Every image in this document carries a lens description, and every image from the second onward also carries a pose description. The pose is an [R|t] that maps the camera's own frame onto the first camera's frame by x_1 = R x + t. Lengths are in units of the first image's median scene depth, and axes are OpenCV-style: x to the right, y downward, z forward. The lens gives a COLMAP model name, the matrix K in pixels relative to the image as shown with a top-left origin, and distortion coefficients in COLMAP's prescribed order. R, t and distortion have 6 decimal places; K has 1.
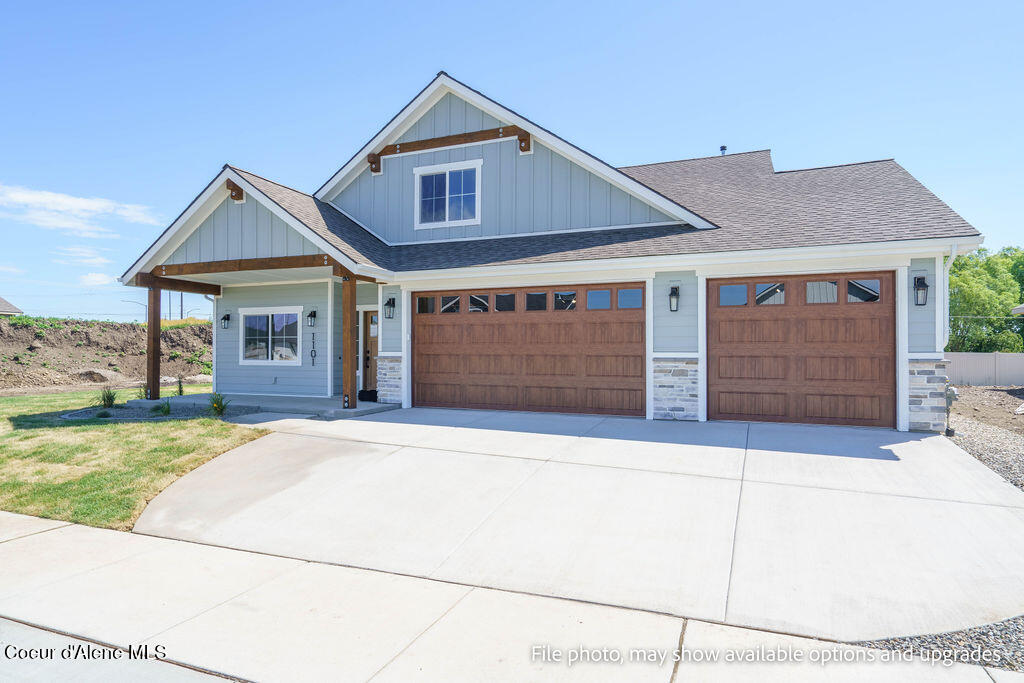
lens RADIAL K [[571.5, 0, 512.5], [0, 571.5, 358.7], [0, 0, 1]] dist [0.002396, 0.000050]
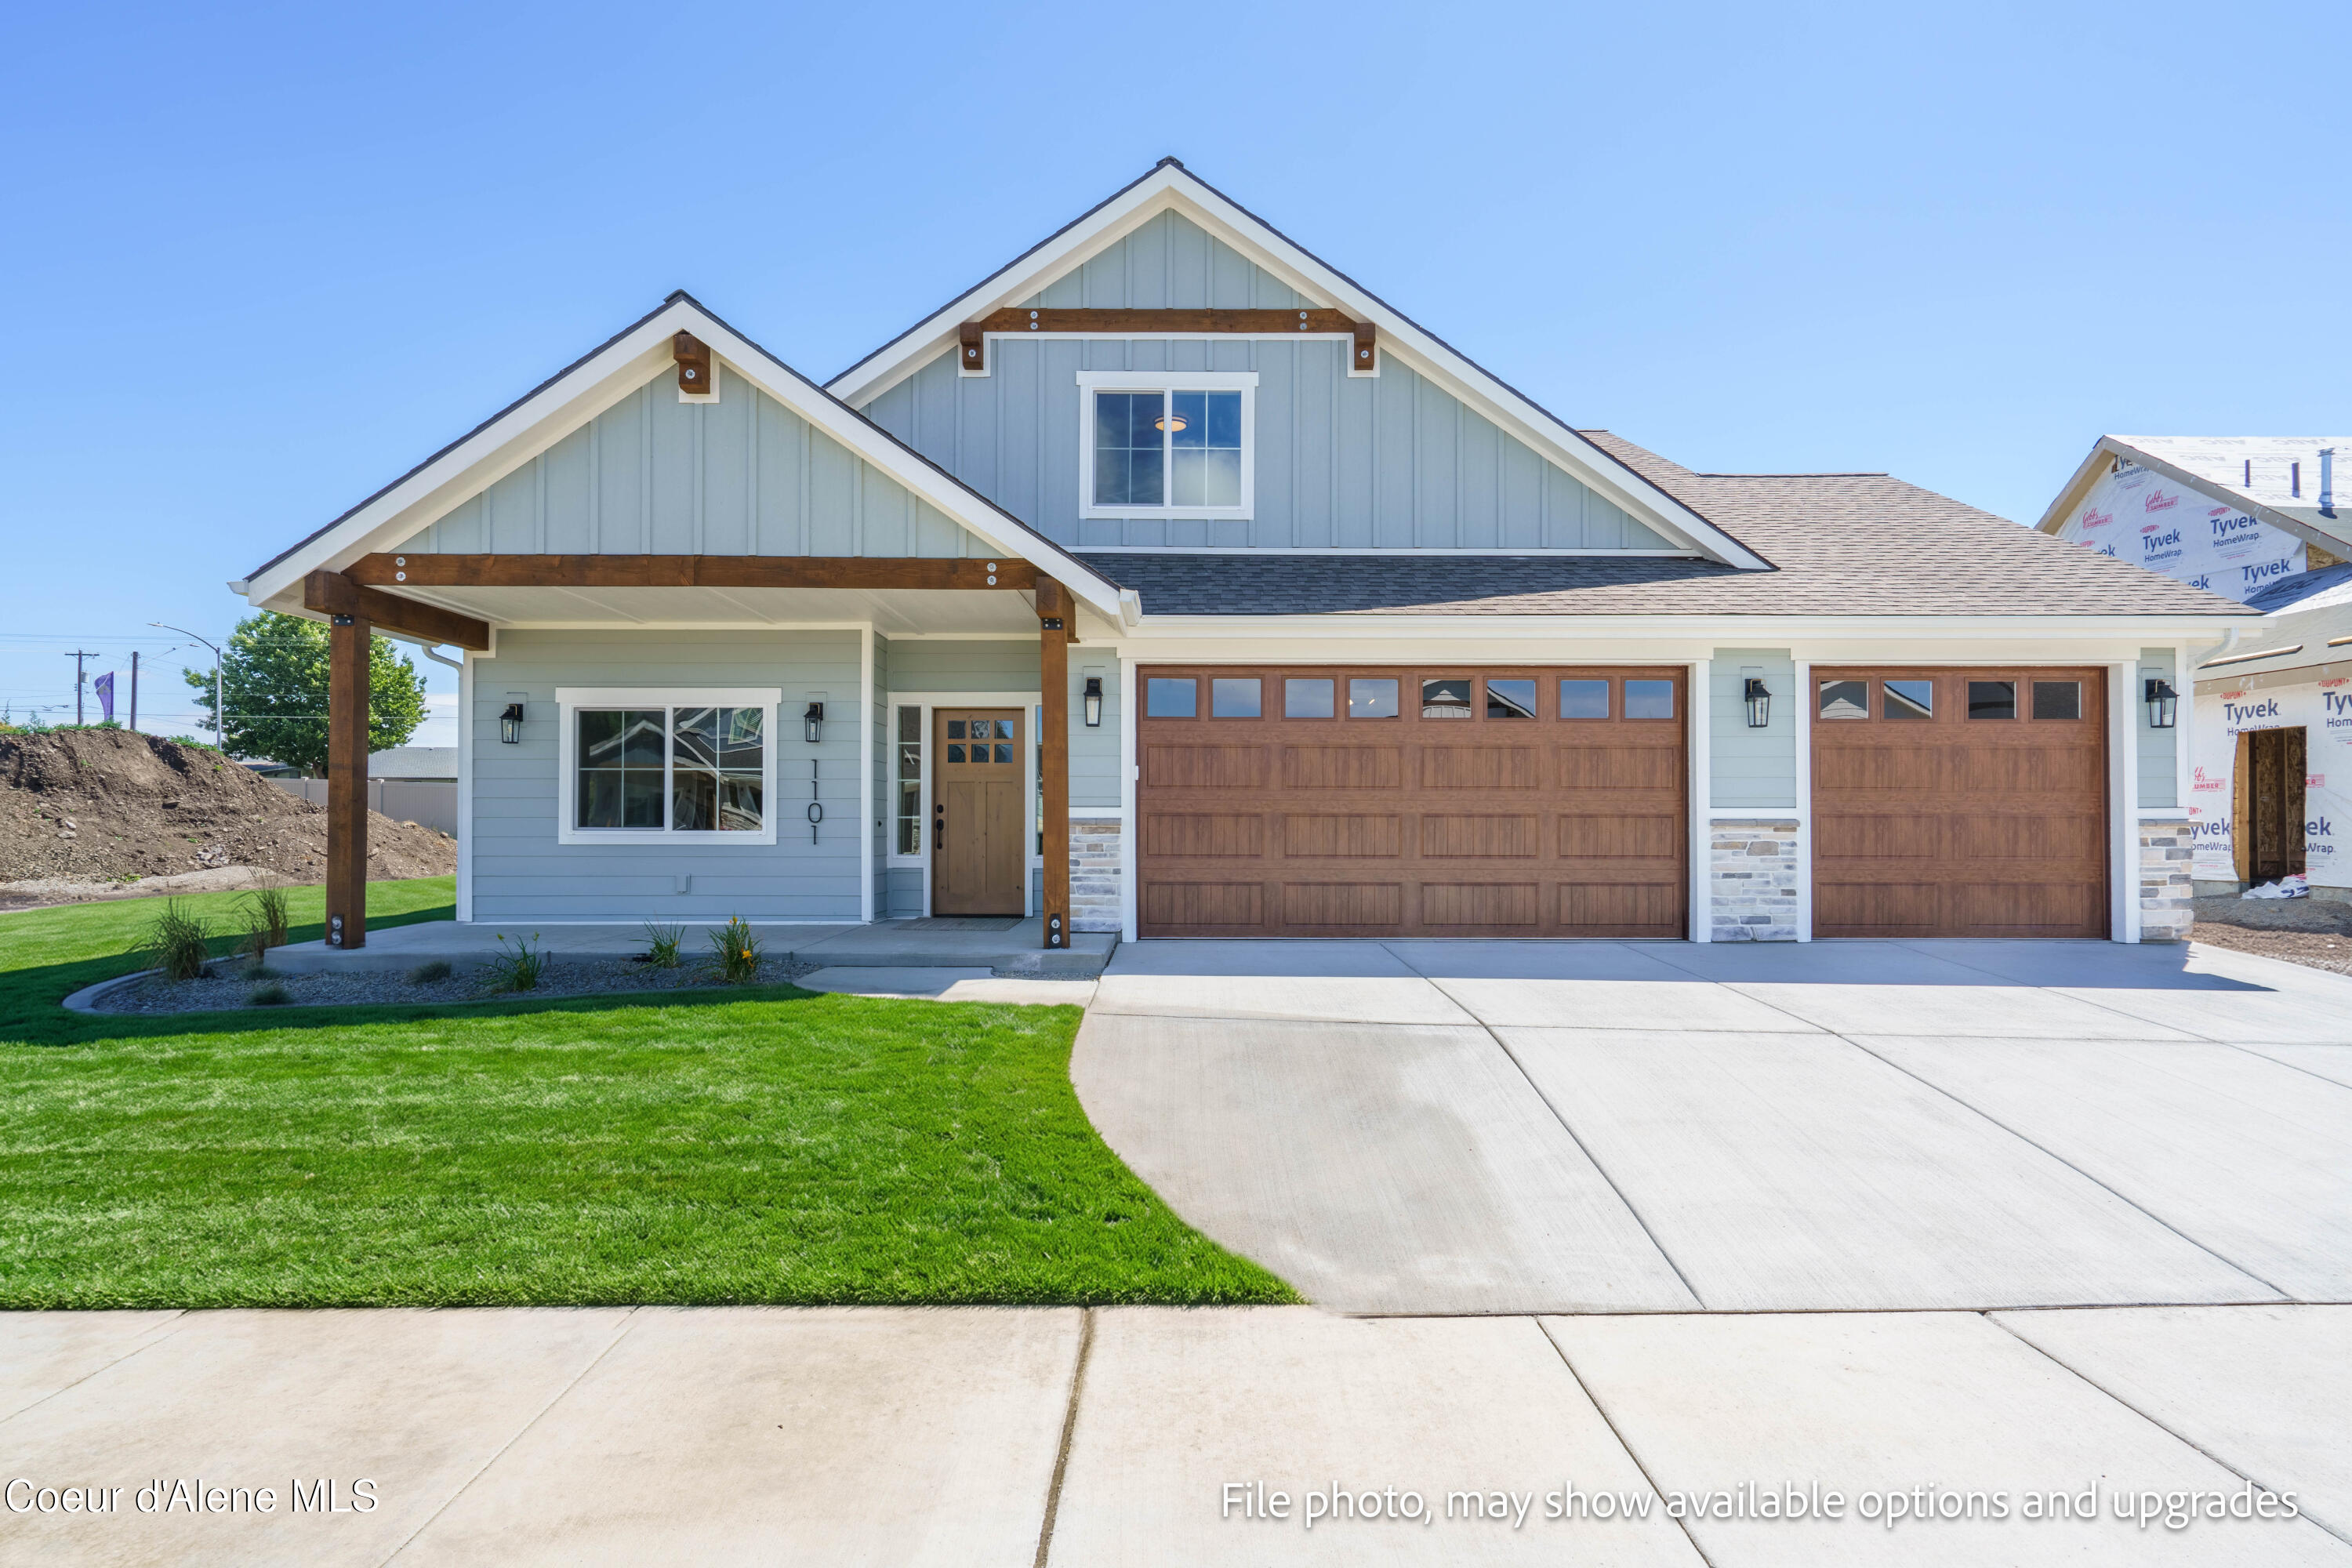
lens RADIAL K [[1172.2, 0, 1179.5], [0, 1172.2, 814.3], [0, 0, 1]] dist [-0.003290, 0.000258]
pose [[0.924077, -0.003569, 0.382189, -0.482687], [0.005638, 0.999975, -0.004296, -0.003389], [-0.382164, 0.006125, 0.924074, 0.194378]]
